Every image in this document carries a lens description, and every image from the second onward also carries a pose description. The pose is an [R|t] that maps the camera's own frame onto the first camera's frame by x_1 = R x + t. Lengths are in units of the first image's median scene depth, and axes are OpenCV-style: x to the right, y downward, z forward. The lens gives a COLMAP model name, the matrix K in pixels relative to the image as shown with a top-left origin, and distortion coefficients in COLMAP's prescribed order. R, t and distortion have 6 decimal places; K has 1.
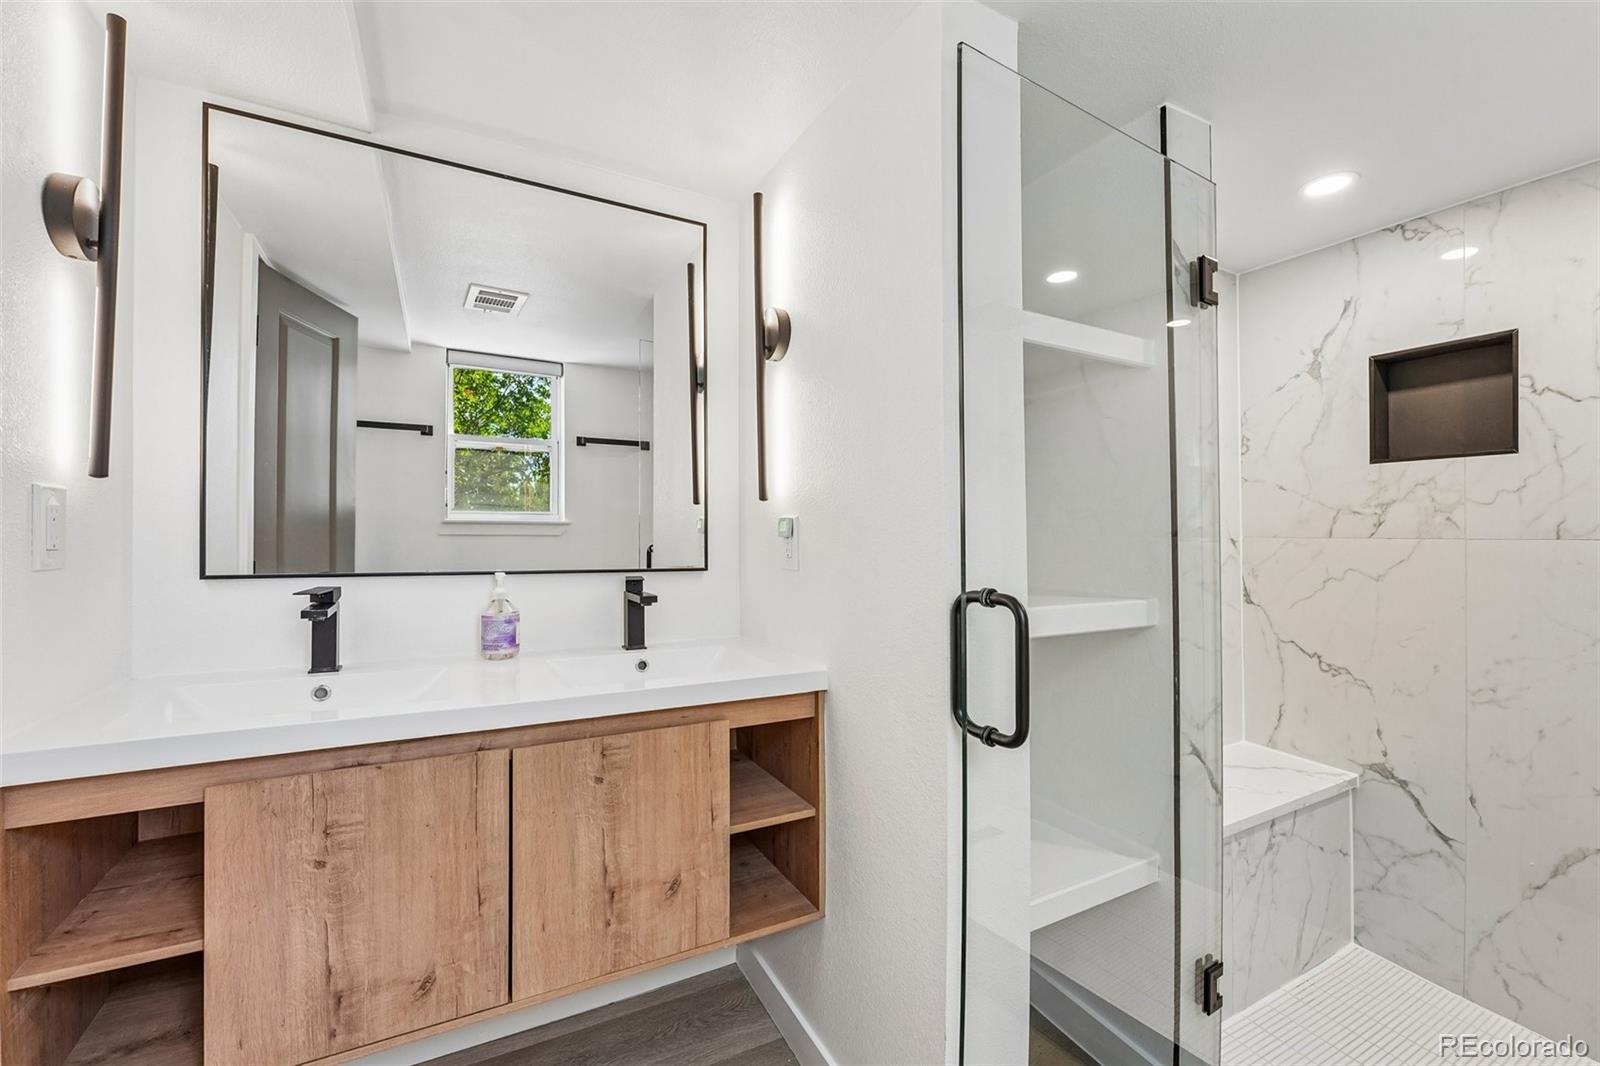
lens RADIAL K [[657.2, 0, 807.2], [0, 657.2, 542.1], [0, 0, 1]] dist [-0.000613, -0.001460]
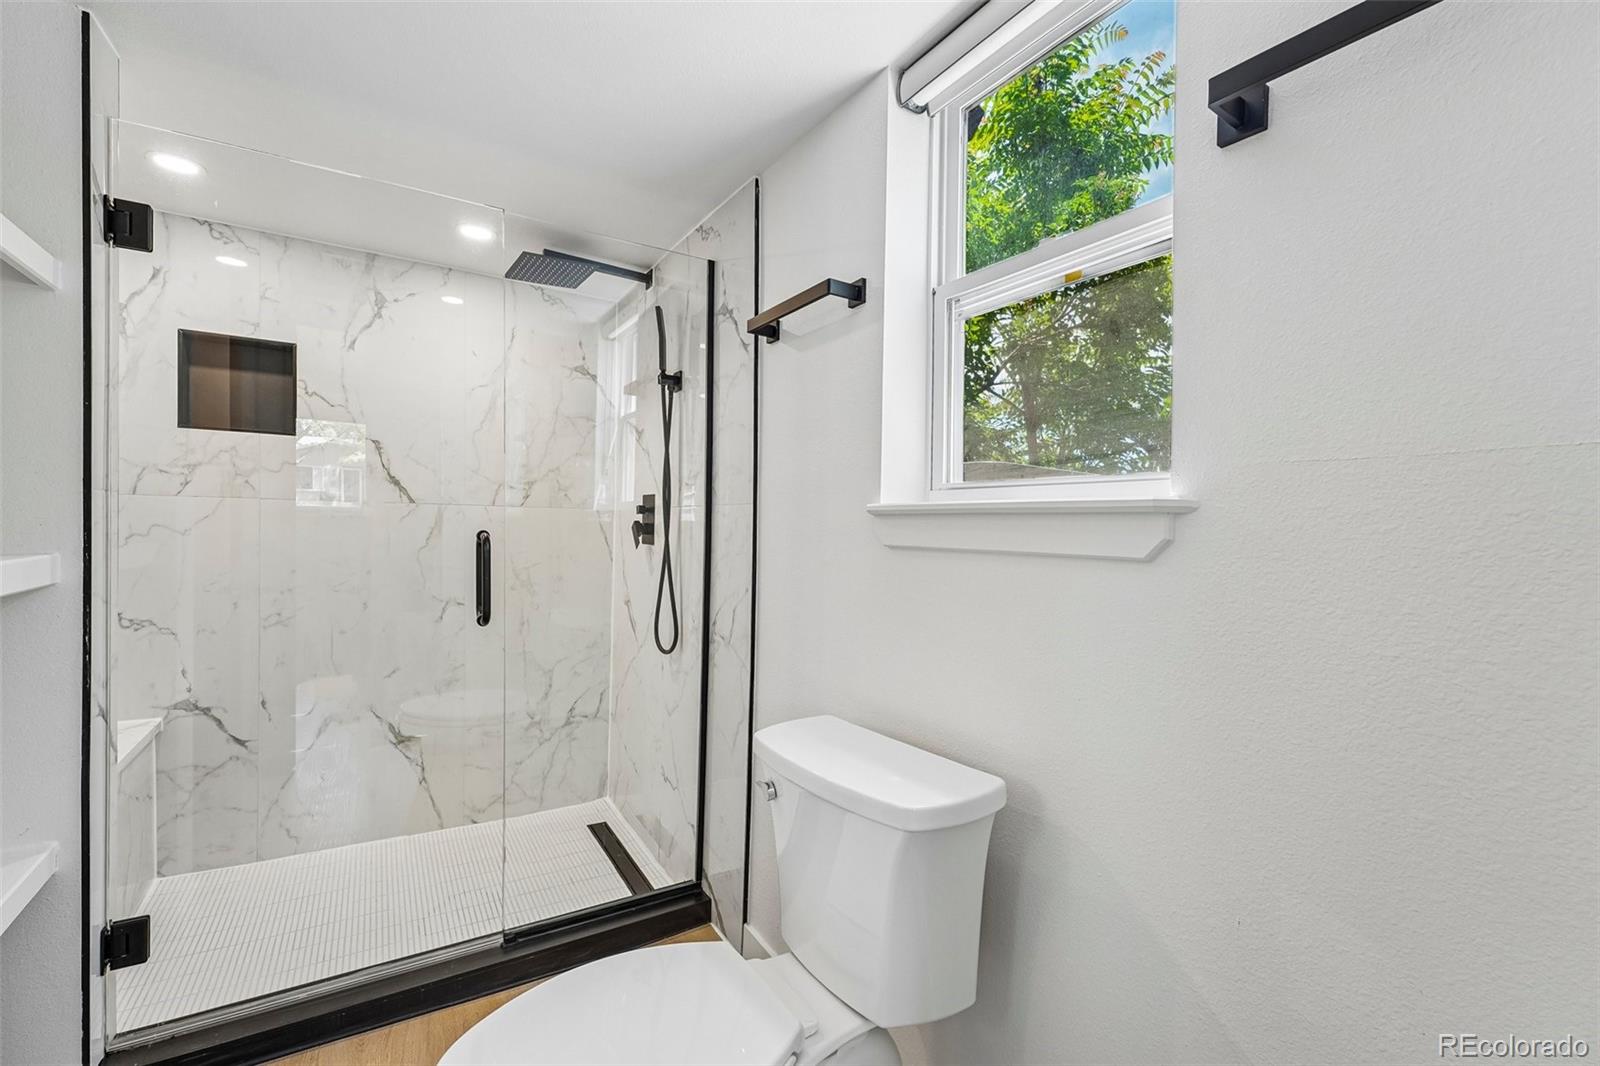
lens RADIAL K [[690.8, 0, 796.0], [0, 690.8, 526.6], [0, 0, 1]] dist [-0.003515, -0.000152]
pose [[-0.066831, -0.009779, 0.997716, -0.457195], [-0.008465, 0.999922, 0.009233, 0.033568], [-0.997728, -0.007829, -0.066909, 0.068158]]
